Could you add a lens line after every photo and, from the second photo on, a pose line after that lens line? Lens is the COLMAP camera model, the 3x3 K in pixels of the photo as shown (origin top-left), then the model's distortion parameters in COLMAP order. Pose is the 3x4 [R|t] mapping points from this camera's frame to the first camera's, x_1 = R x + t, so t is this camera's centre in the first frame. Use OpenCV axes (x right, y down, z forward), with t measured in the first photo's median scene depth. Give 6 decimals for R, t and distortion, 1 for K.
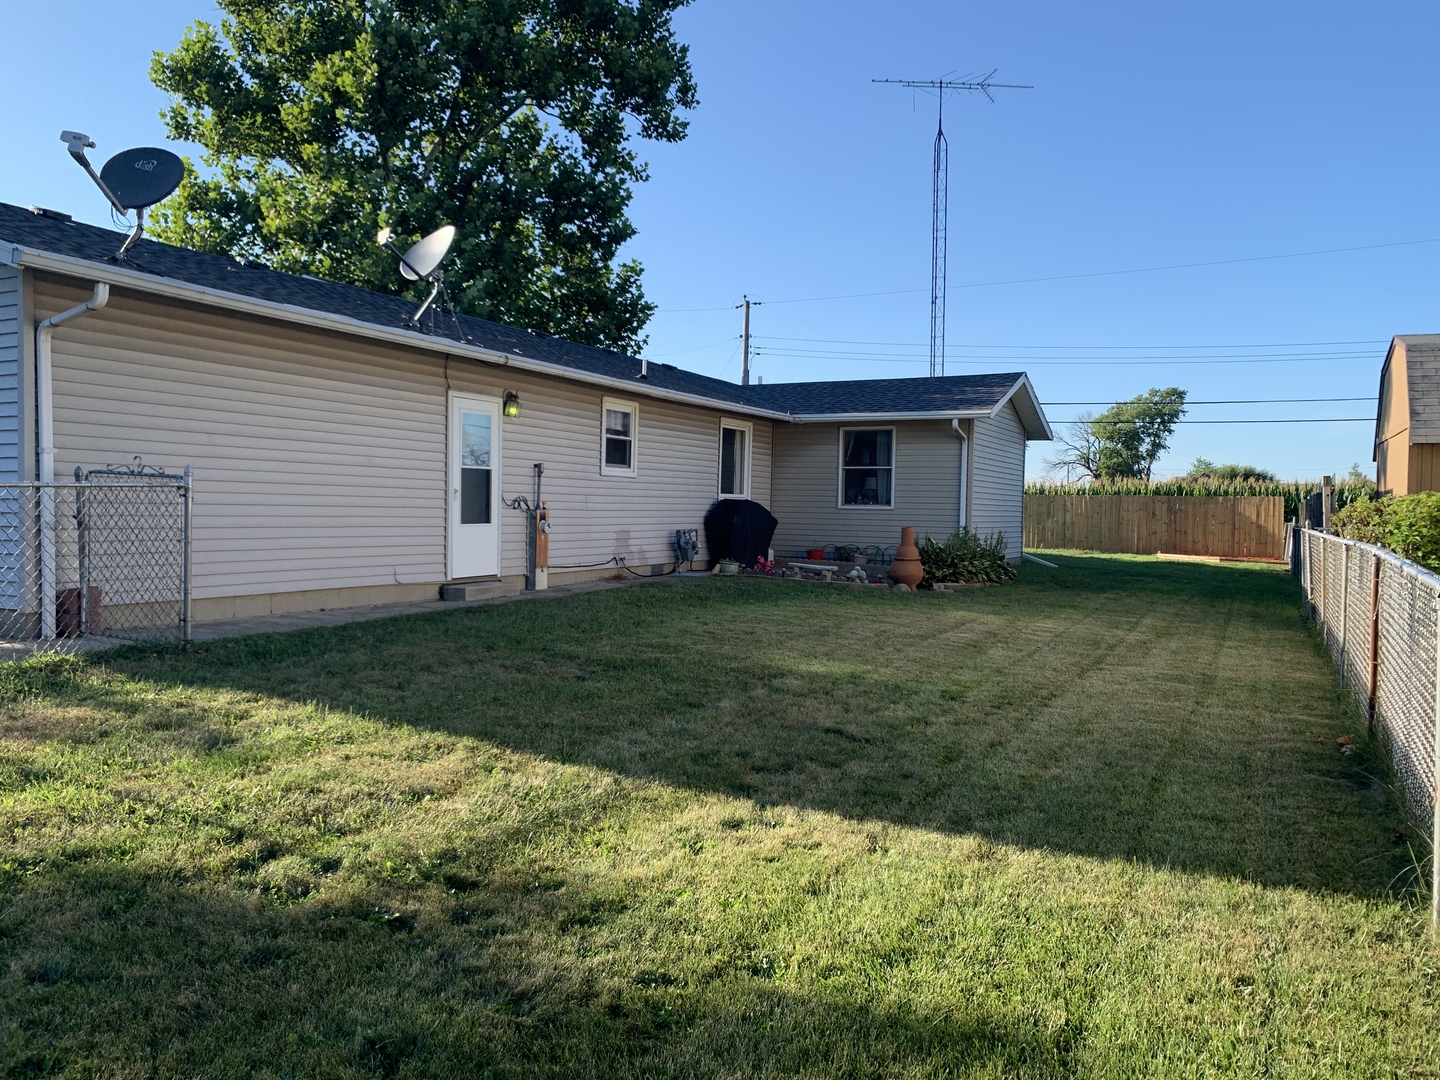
lens RADIAL K [[1108.8, 0, 720.0], [0, 1108.8, 540.0], [0, 0, 1]] dist [0.004040, -0.003840]
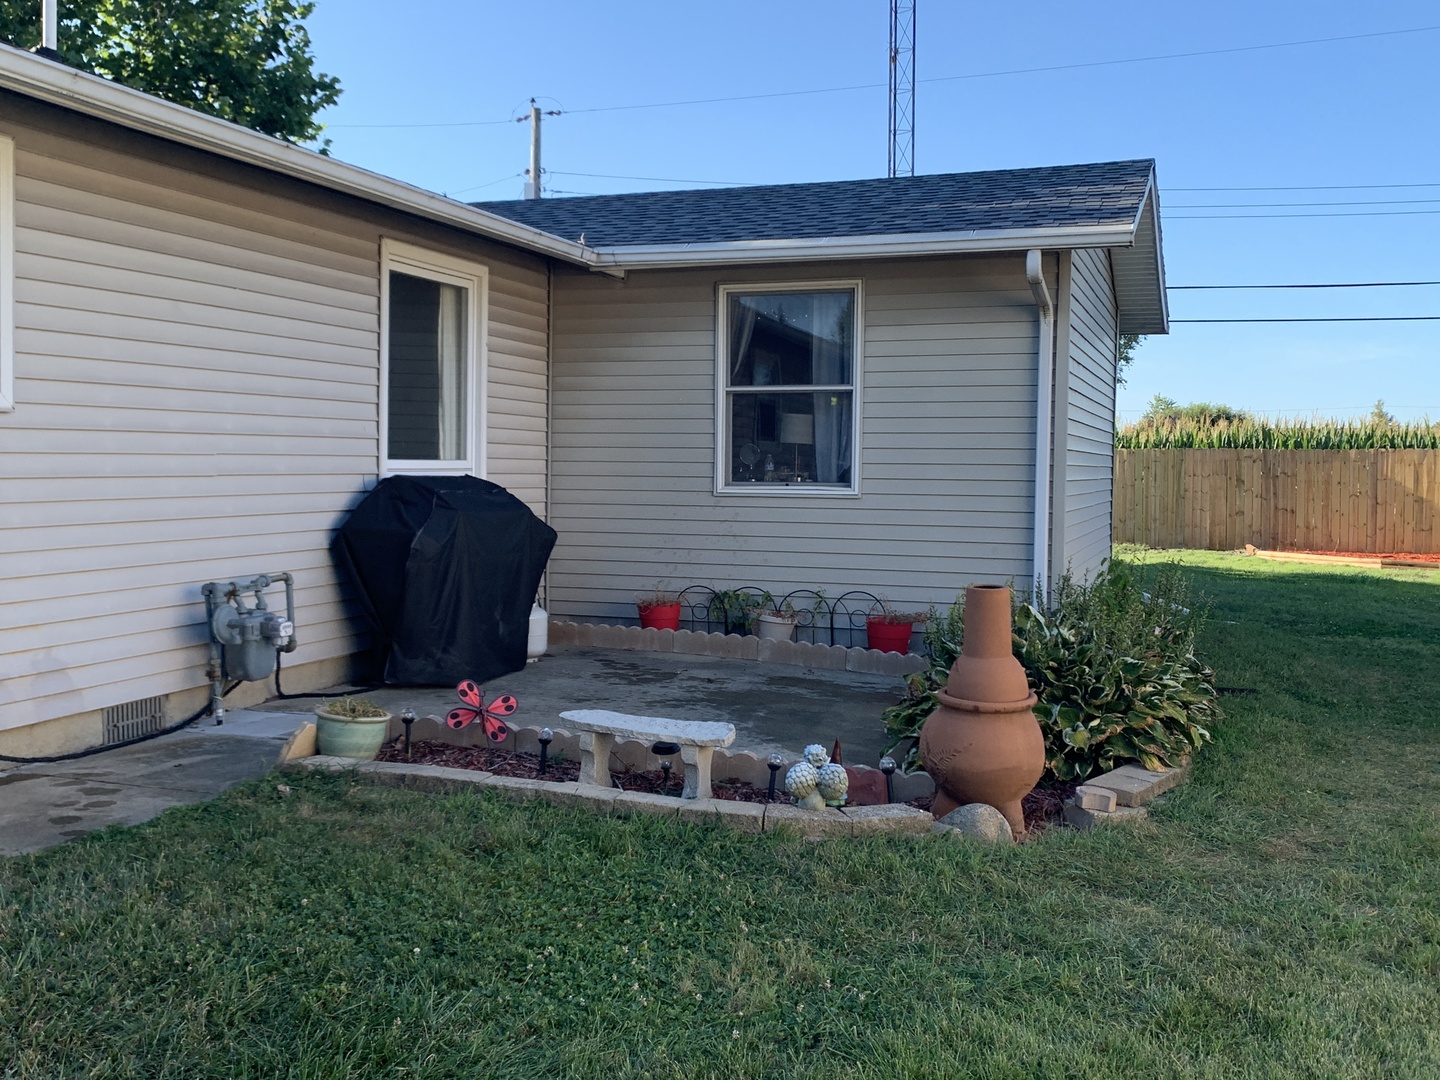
lens RADIAL K [[1400.9, 0, 720.2], [0, 1400.9, 616.5], [0, 0, 1]] dist [0.015252, 0.013964]
pose [[0.992047, -0.021100, 0.124084, 0.046052], [0.011079, 0.996661, 0.080900, -0.025538], [-0.125377, -0.078882, 0.988968, 0.510668]]
